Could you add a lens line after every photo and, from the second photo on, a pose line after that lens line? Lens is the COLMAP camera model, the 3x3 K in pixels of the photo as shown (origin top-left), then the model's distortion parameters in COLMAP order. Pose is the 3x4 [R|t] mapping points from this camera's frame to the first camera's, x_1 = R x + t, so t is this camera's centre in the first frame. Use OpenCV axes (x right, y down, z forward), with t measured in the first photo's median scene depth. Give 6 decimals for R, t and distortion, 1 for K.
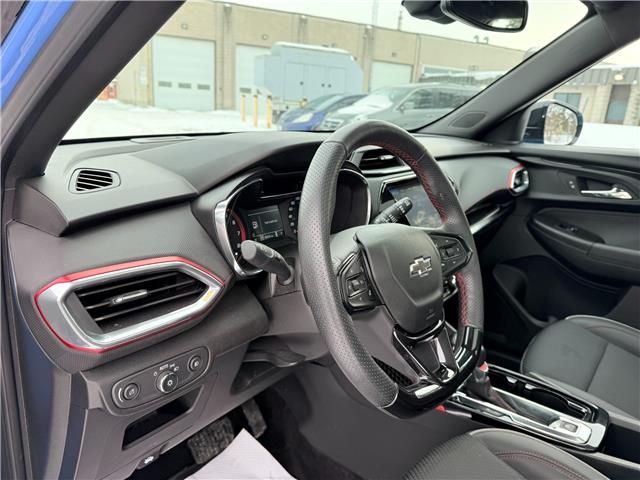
lens RADIAL K [[463.6, 0, 310.4], [0, 463.6, 237.7], [0, 0, 1]] dist [0.004636, -0.010442]
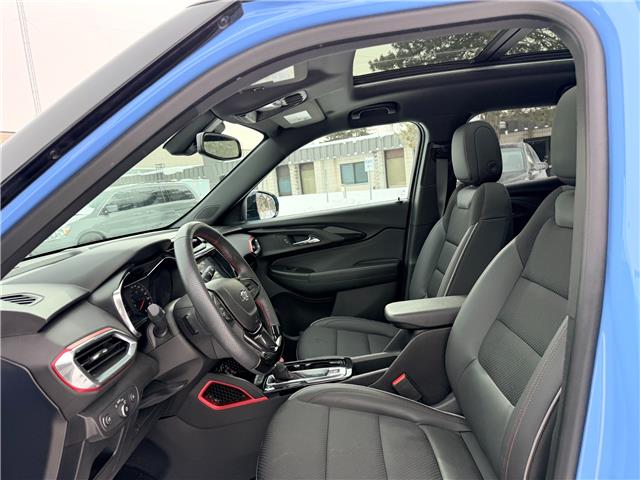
lens RADIAL K [[463.6, 0, 310.4], [0, 463.6, 237.7], [0, 0, 1]] dist [0.004636, -0.010442]
pose [[0.797702, -0.199448, 0.569115, -0.231594], [0.305357, 0.947388, -0.095990, 0.044142], [-0.520027, 0.250355, 0.816636, -0.281694]]
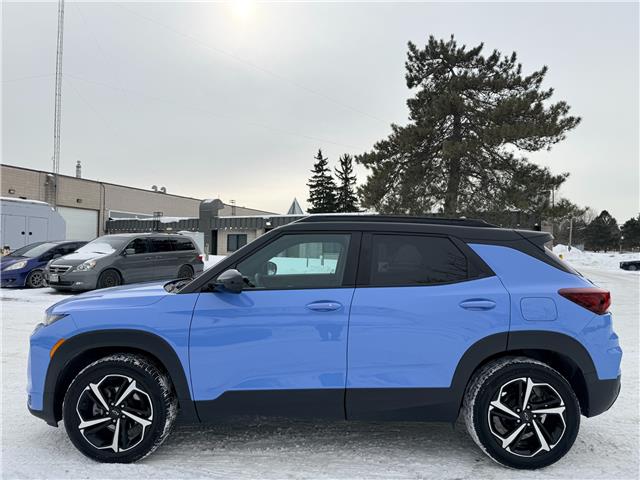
lens RADIAL K [[462.2, 0, 320.0], [0, 462.2, 240.0], [0, 0, 1]] dist [0.003226, -0.028391]
pose [[0.778683, -0.029250, 0.626735, -1.221940], [0.203177, 0.956842, -0.207780, 0.342690], [-0.593609, 0.289133, 0.751020, -1.740374]]
